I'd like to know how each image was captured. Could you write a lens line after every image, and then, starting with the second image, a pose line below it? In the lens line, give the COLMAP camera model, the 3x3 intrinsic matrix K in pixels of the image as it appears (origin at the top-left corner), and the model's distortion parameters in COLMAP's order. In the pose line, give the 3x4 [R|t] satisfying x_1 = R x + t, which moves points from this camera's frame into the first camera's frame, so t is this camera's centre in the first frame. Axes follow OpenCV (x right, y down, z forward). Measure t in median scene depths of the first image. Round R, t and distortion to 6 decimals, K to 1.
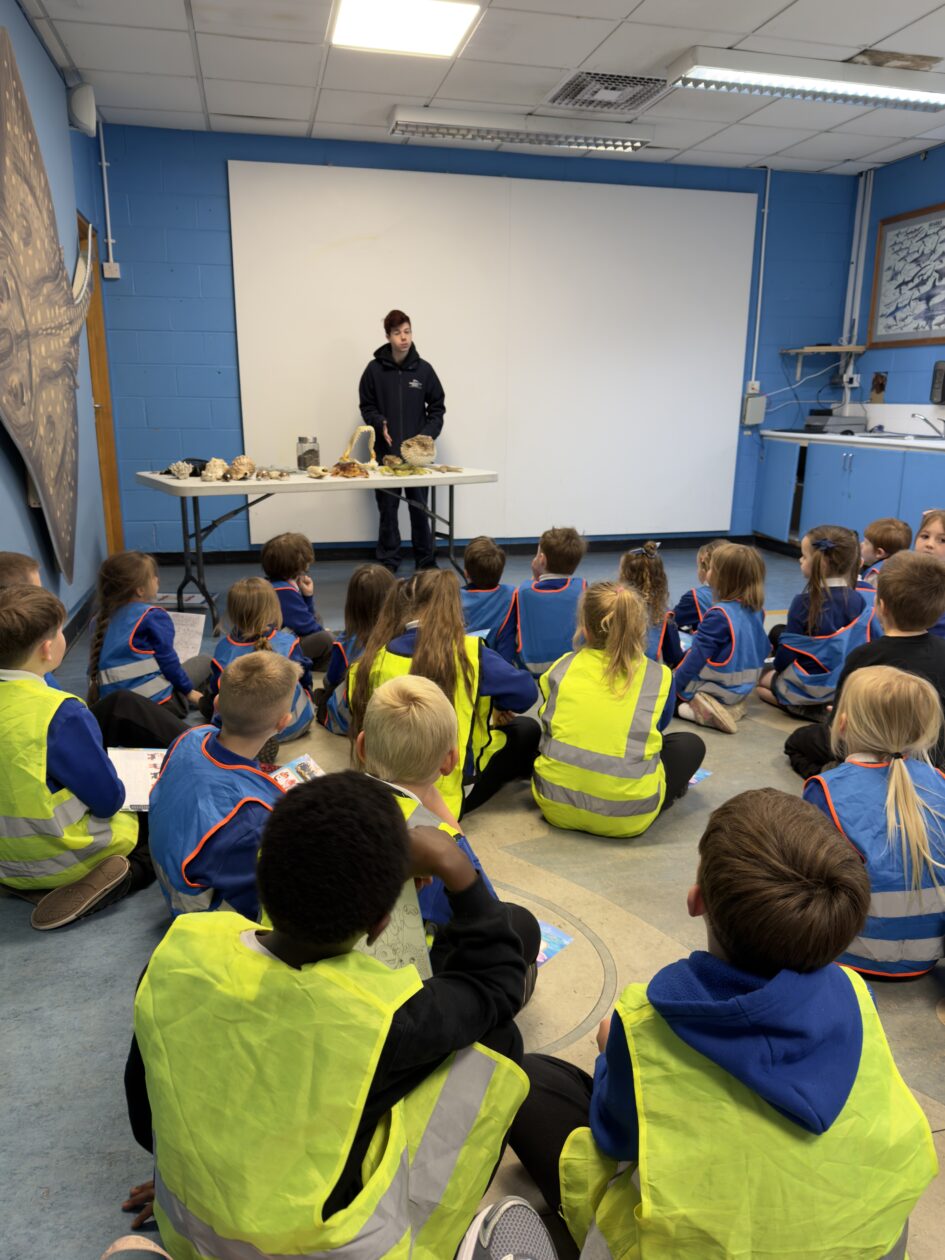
lens RADIAL K [[915.6, 0, 471.8], [0, 915.6, 642.8], [0, 0, 1]] dist [-0.005433, -0.006671]
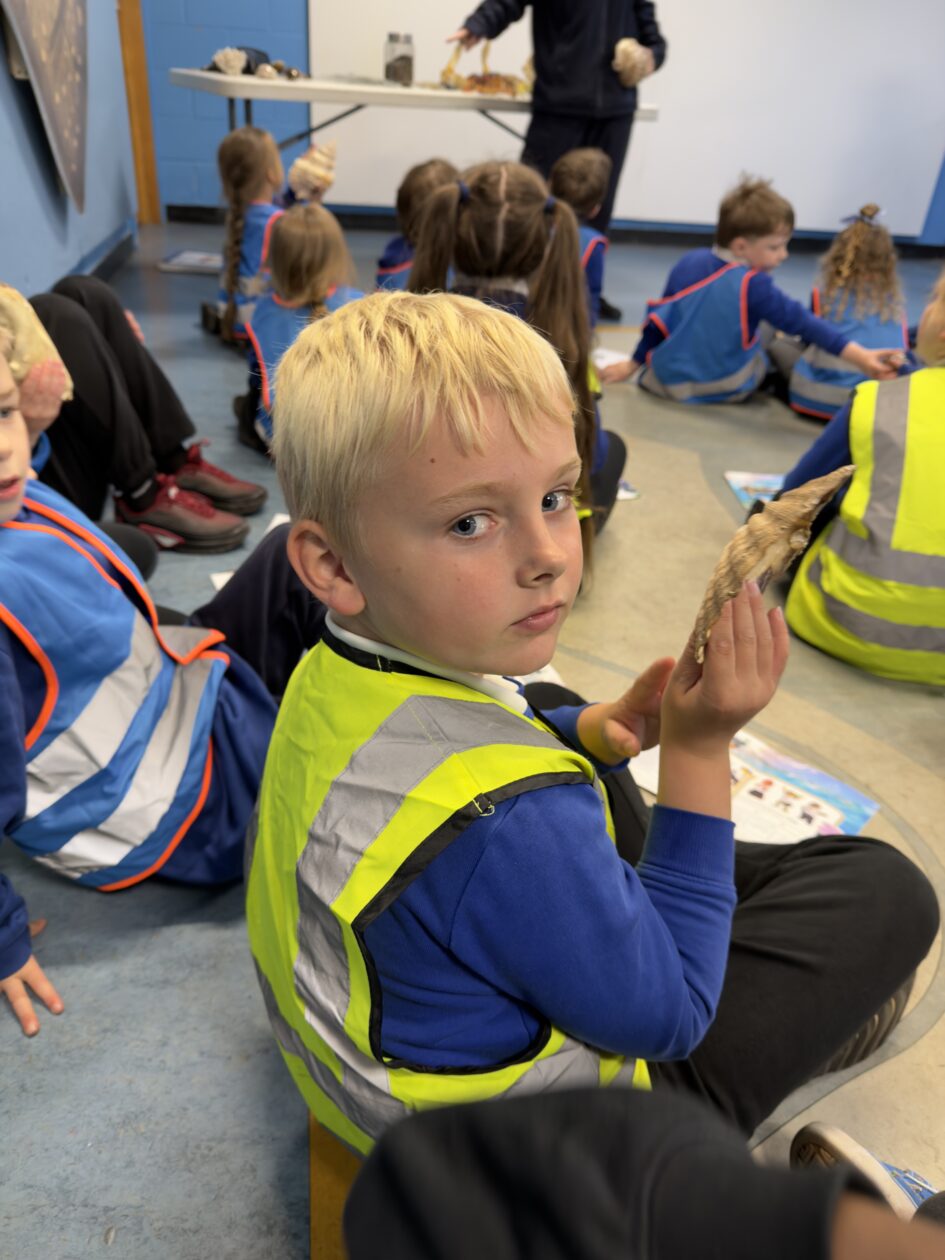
lens RADIAL K [[915.6, 0, 471.8], [0, 915.6, 642.8], [0, 0, 1]] dist [-0.005433, -0.006671]
pose [[0.995296, 0.091603, -0.031526, -0.074685], [-0.078525, 0.953430, 0.291214, 0.027409], [0.056734, -0.287369, 0.956138, 0.226142]]
